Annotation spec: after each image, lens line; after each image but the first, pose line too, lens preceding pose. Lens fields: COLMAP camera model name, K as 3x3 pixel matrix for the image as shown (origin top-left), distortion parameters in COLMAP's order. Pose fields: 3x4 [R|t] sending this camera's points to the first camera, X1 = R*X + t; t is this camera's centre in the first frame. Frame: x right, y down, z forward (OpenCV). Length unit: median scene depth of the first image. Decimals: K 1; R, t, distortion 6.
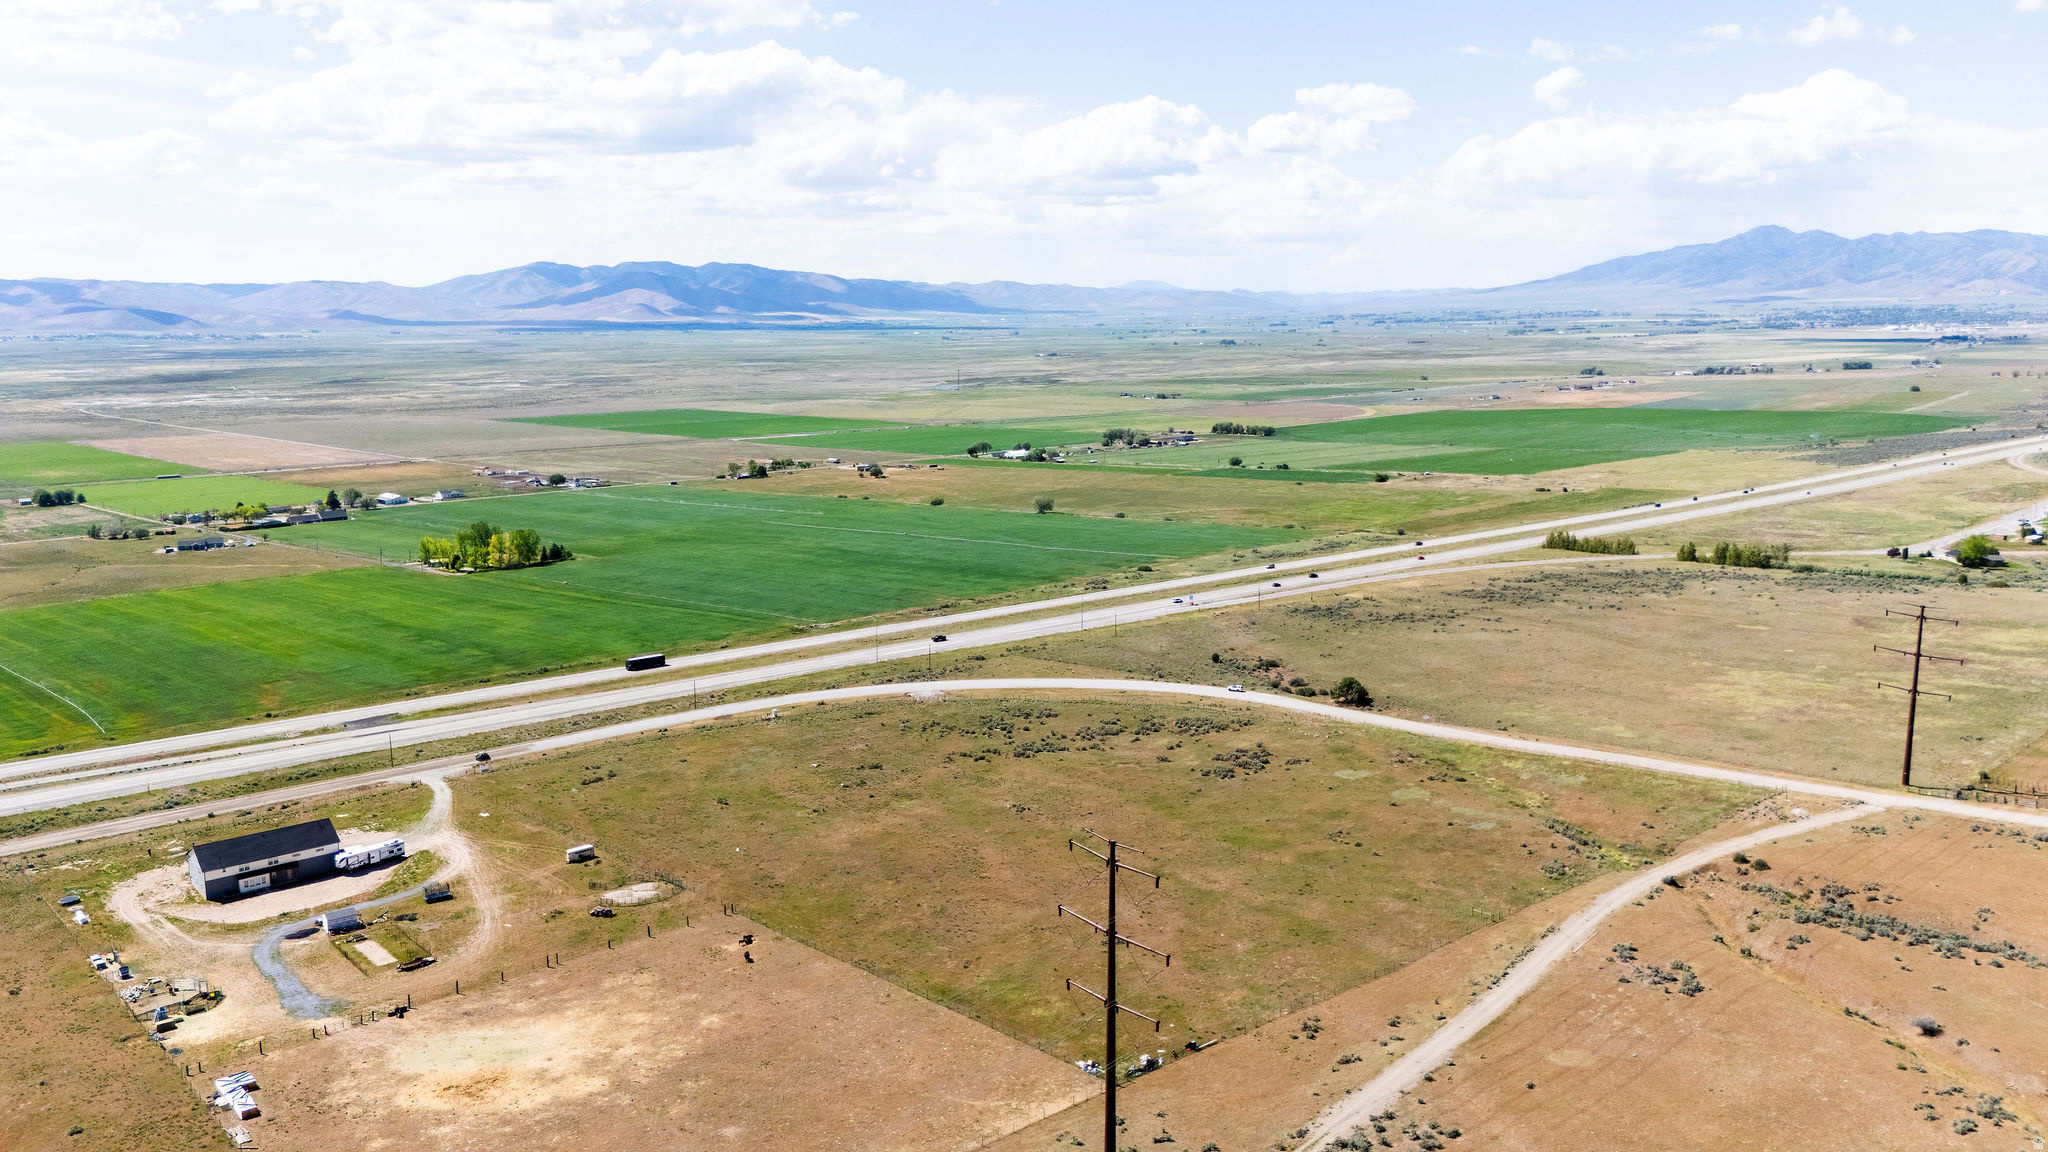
lens RADIAL K [[1502.7, 0, 1027.2], [0, 1502.7, 582.8], [0, 0, 1]] dist [0.081241, -0.086150]
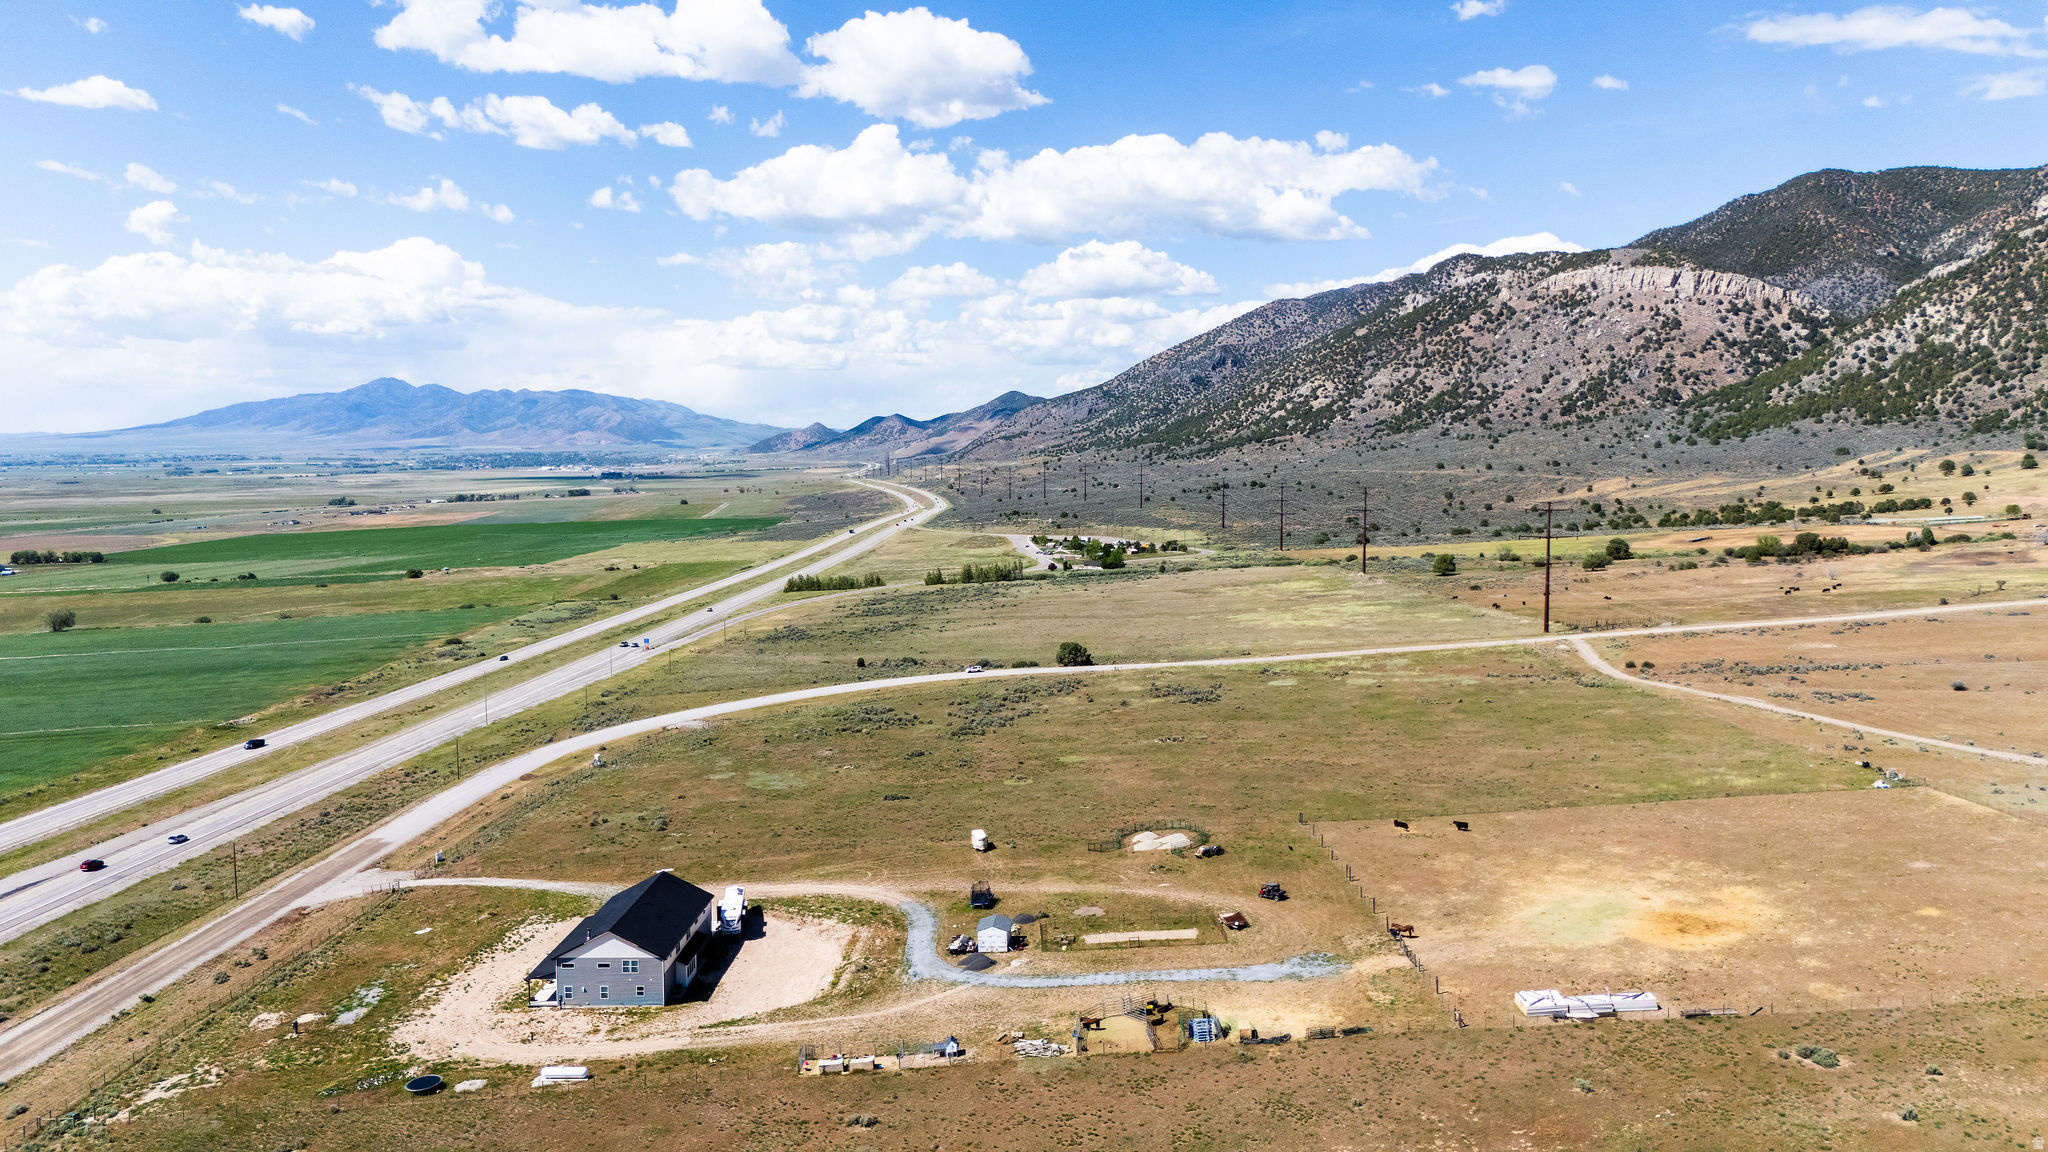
lens RADIAL K [[1502.7, 0, 1027.2], [0, 1502.7, 582.8], [0, 0, 1]] dist [0.081241, -0.086150]
pose [[0.661822, -0.063192, 0.746993, -0.182420], [0.135182, 0.990166, -0.036005, 0.017111], [-0.737372, 0.124809, 0.663857, 0.098545]]
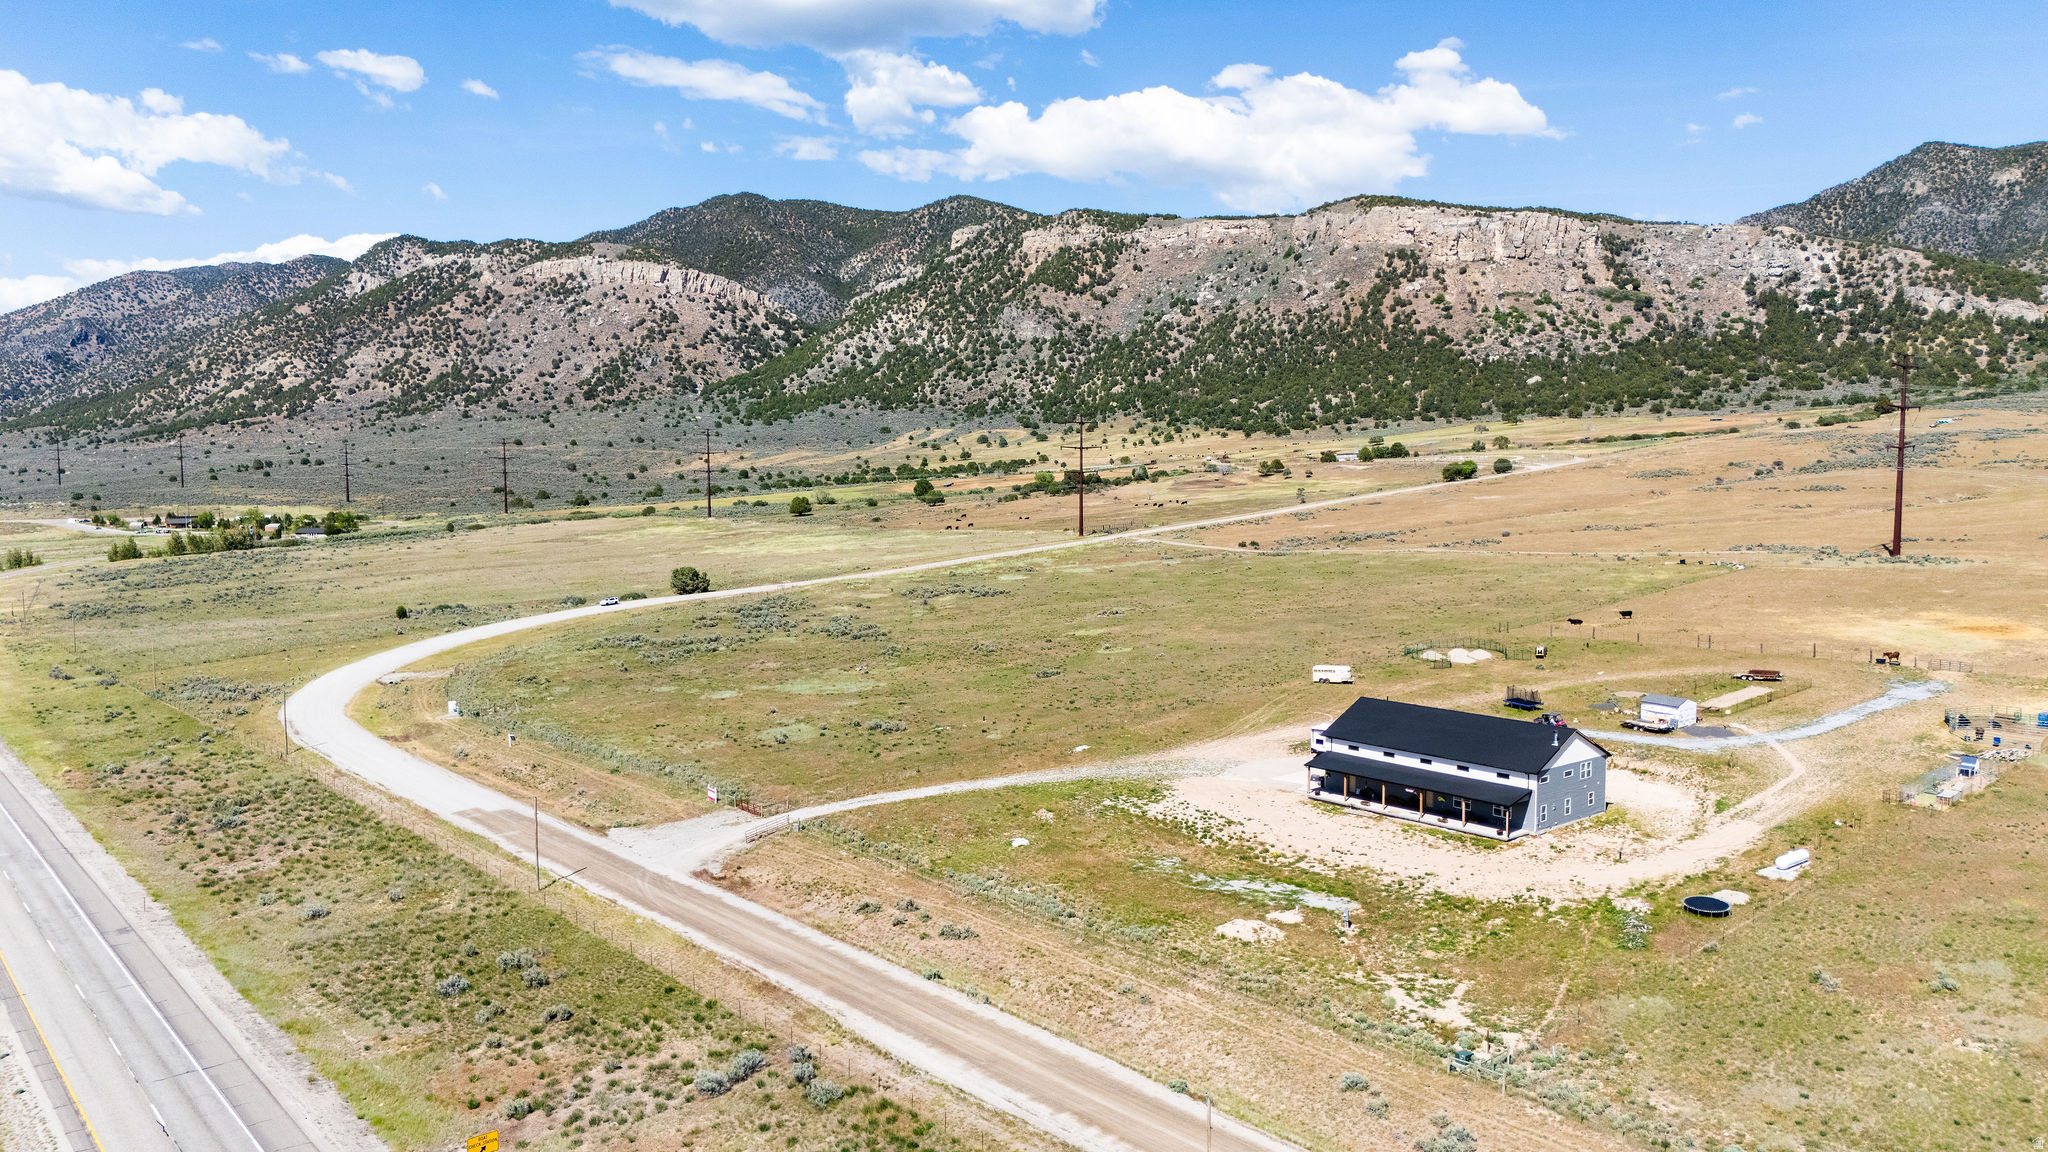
lens RADIAL K [[1502.7, 0, 1027.2], [0, 1502.7, 582.8], [0, 0, 1]] dist [0.081241, -0.086150]
pose [[0.004373, -0.080597, 0.996737, -0.214356], [0.183025, 0.979974, 0.078439, 0.012043], [-0.983098, 0.182085, 0.019037, 0.241717]]
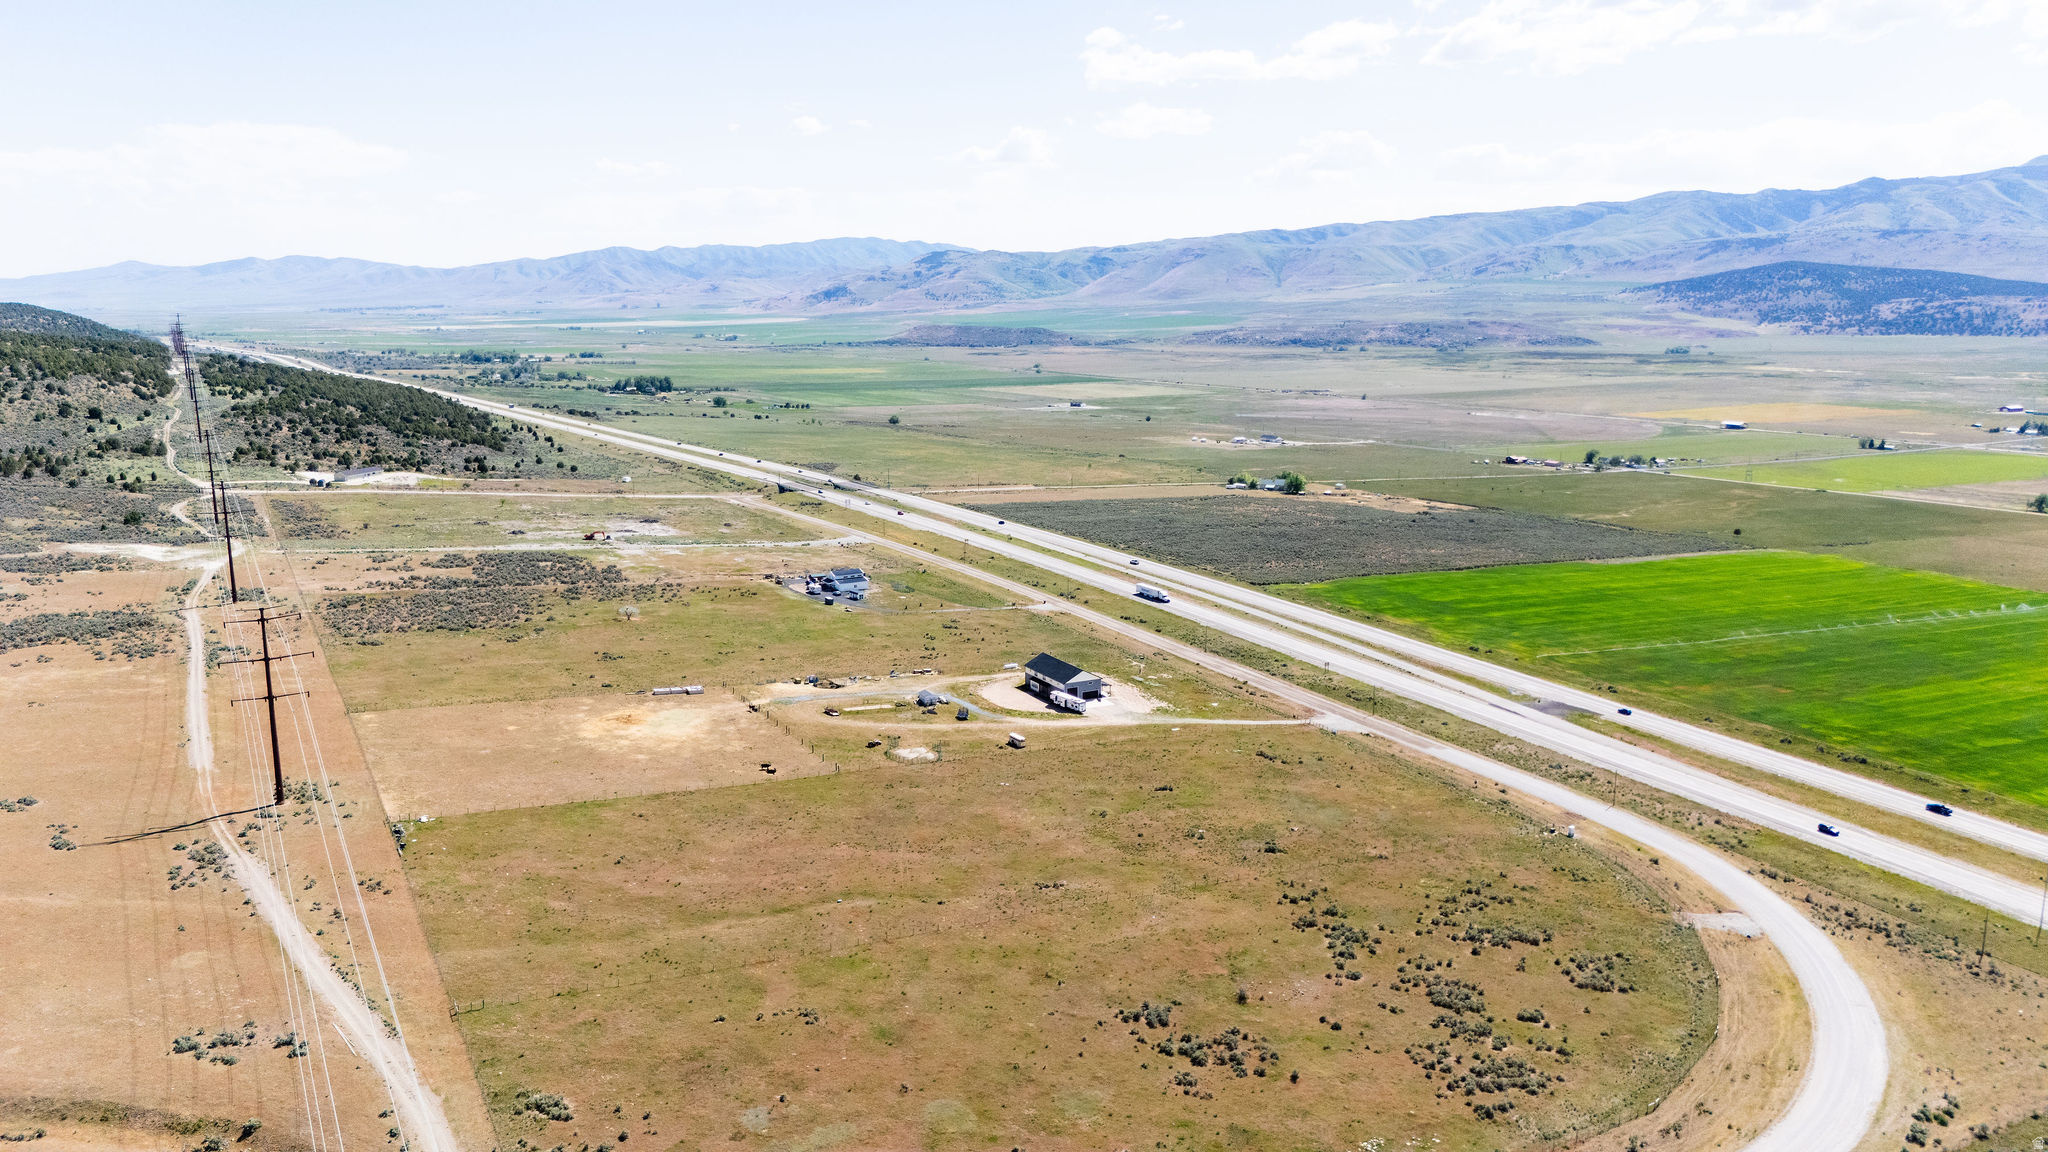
lens RADIAL K [[1502.7, 0, 1027.2], [0, 1502.7, 582.8], [0, 0, 1]] dist [0.081241, -0.086150]
pose [[-0.219763, 0.196718, -0.955514, 0.189974], [-0.168388, 0.957108, 0.235774, -0.053206], [0.960911, 0.212712, -0.177212, 0.259861]]
